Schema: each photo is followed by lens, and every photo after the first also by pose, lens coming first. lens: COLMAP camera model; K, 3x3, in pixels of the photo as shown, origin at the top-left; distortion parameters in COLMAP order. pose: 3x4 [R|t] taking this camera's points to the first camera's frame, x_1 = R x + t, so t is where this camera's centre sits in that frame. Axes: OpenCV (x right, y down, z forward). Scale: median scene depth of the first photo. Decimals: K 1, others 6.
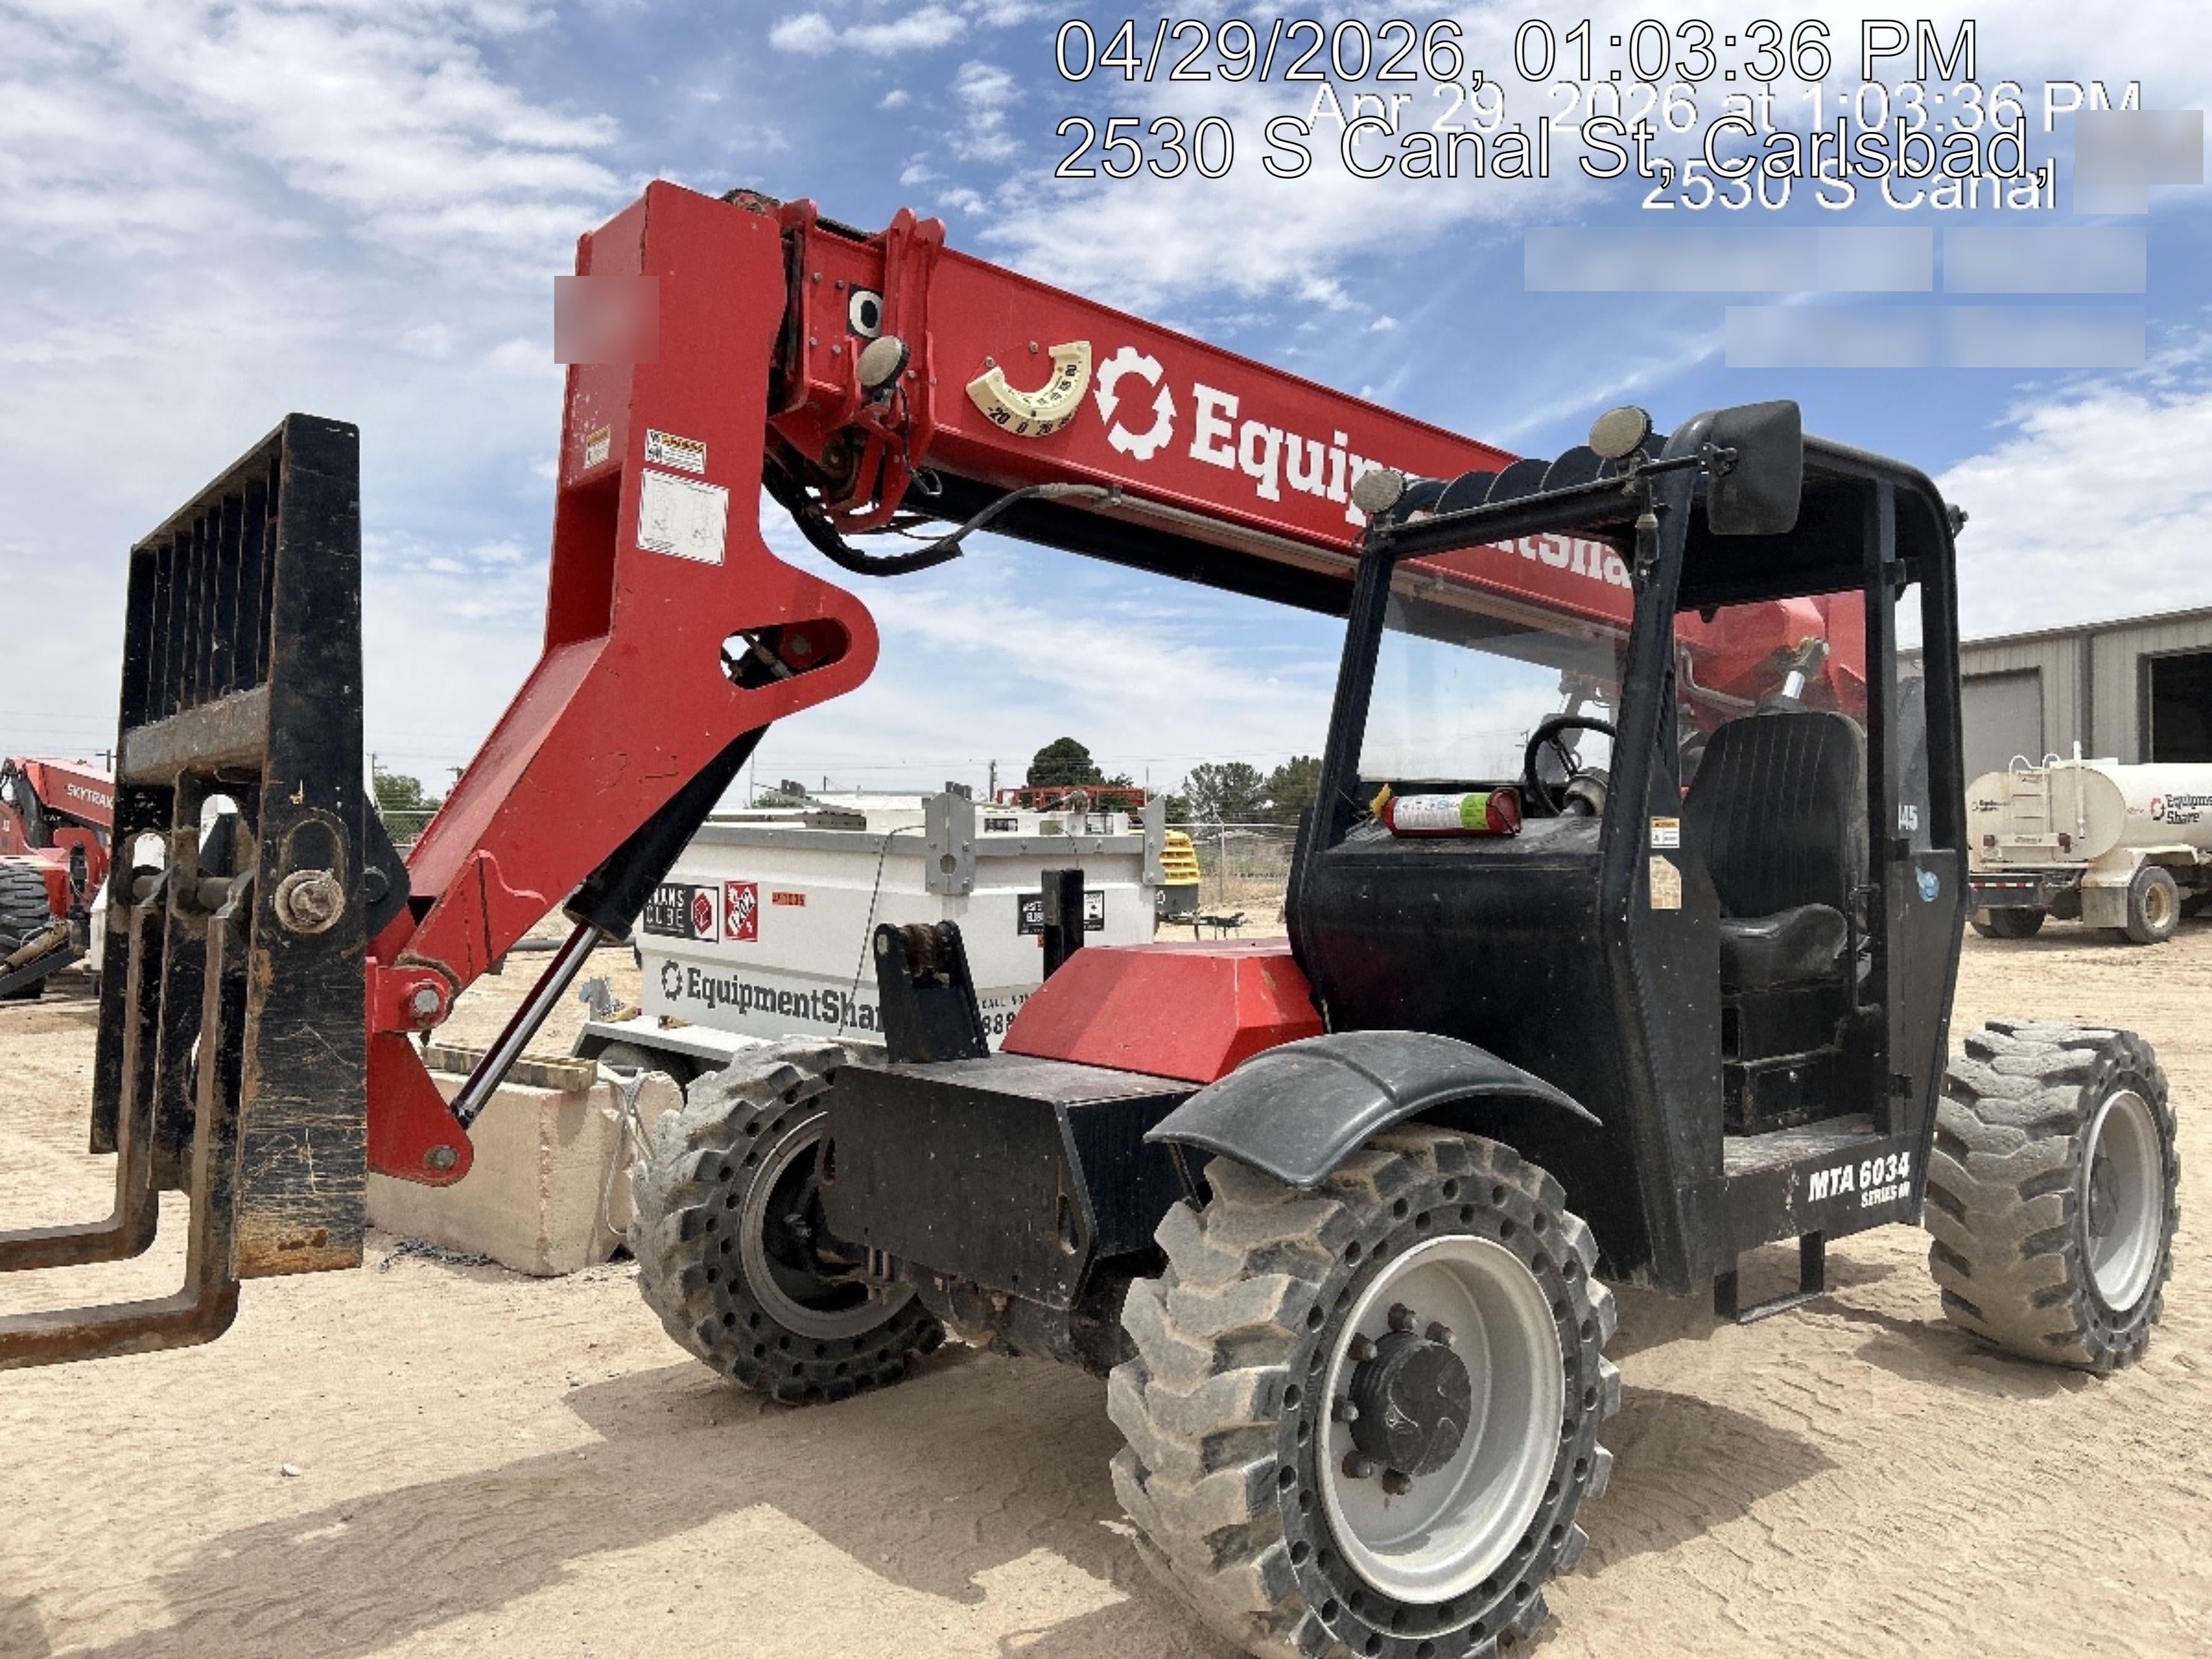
lens RADIAL K [[1630.7, 0, 1106.0], [0, 1630.7, 829.5], [0, 0, 1]] dist [0.054892, -0.057733]
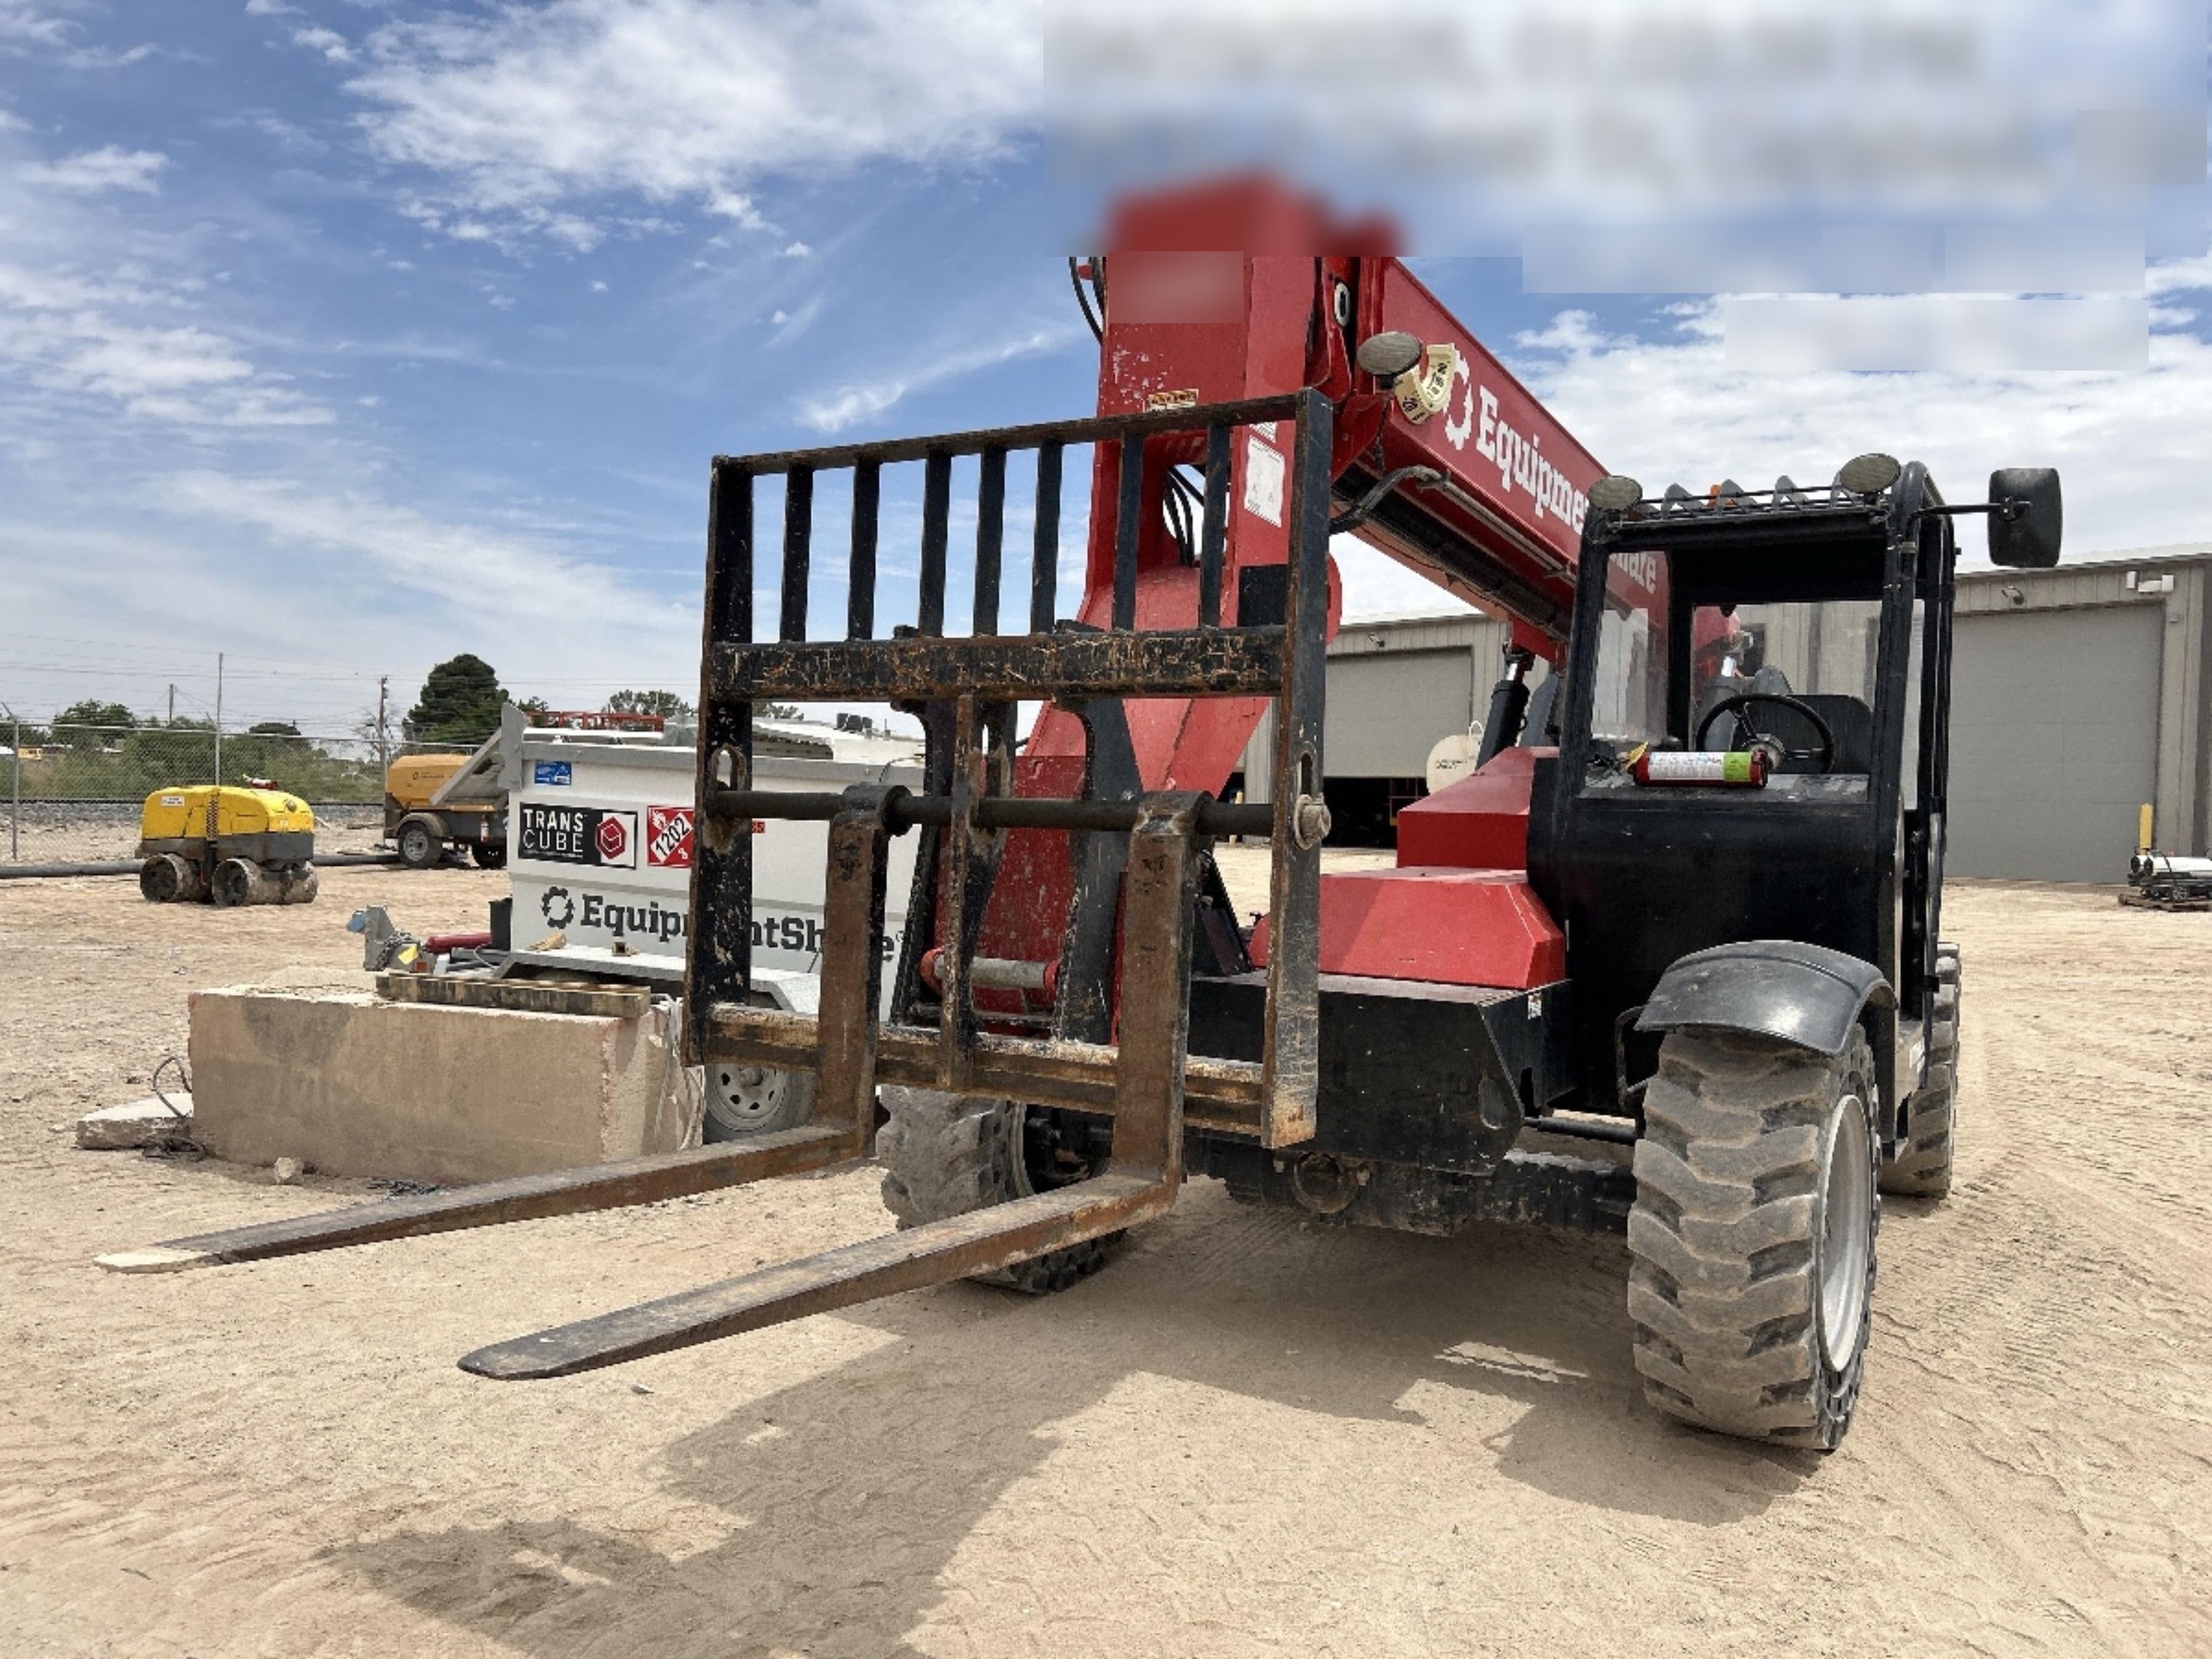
lens RADIAL K [[1631.1, 0, 1107.0], [0, 1631.1, 848.1], [0, 0, 1]] dist [0.057269, -0.059996]
pose [[0.939829, 0.014314, 0.341344, -0.604991], [-0.031360, 0.998518, 0.044471, 0.009583], [-0.340202, -0.052499, 0.938886, -0.011472]]
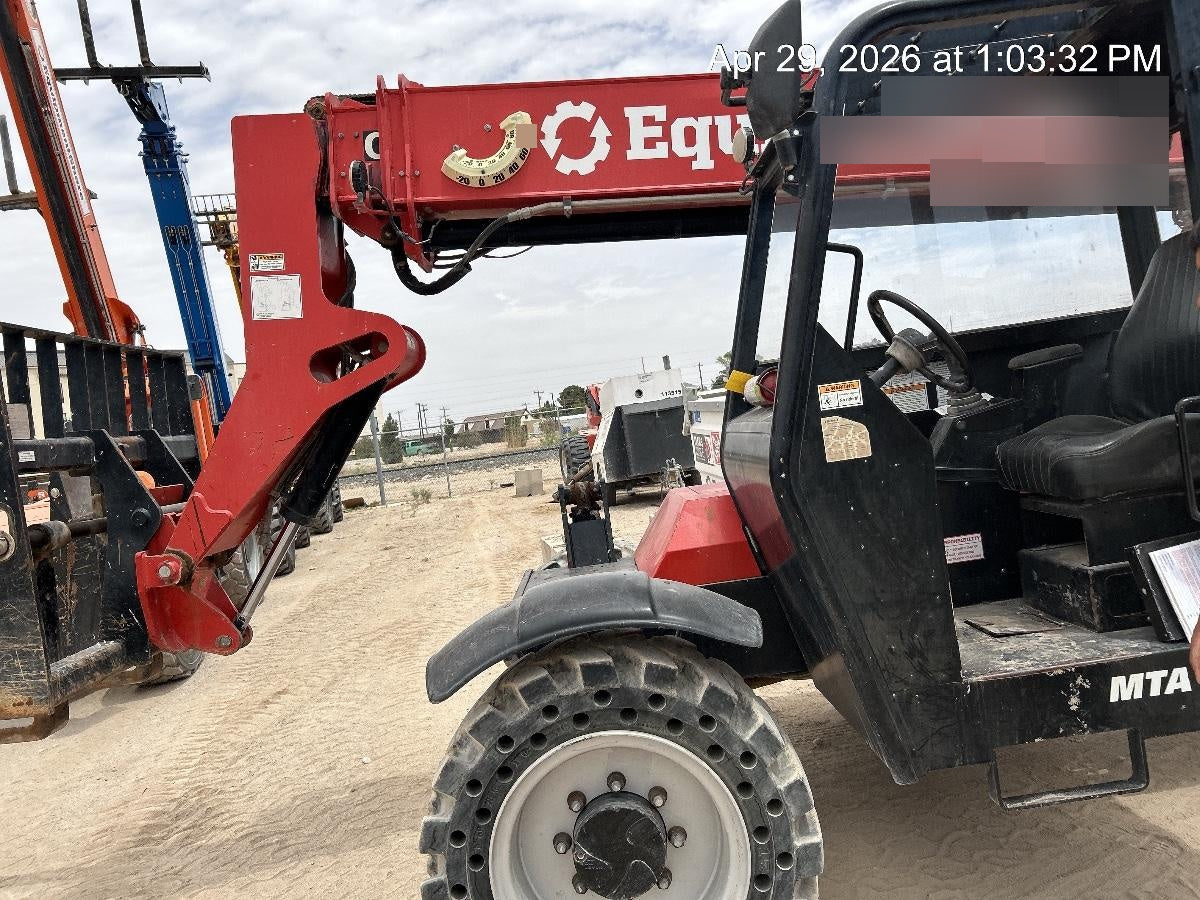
lens RADIAL K [[897.3, 0, 612.1], [0, 897.3, 447.9], [0, 0, 1]] dist [0.029303, -0.009370]
pose [[0.786349, -0.090920, -0.611055, 0.524451], [0.144305, 0.988781, 0.038579, -0.007838], [0.600692, -0.118515, 0.790647, 0.340194]]
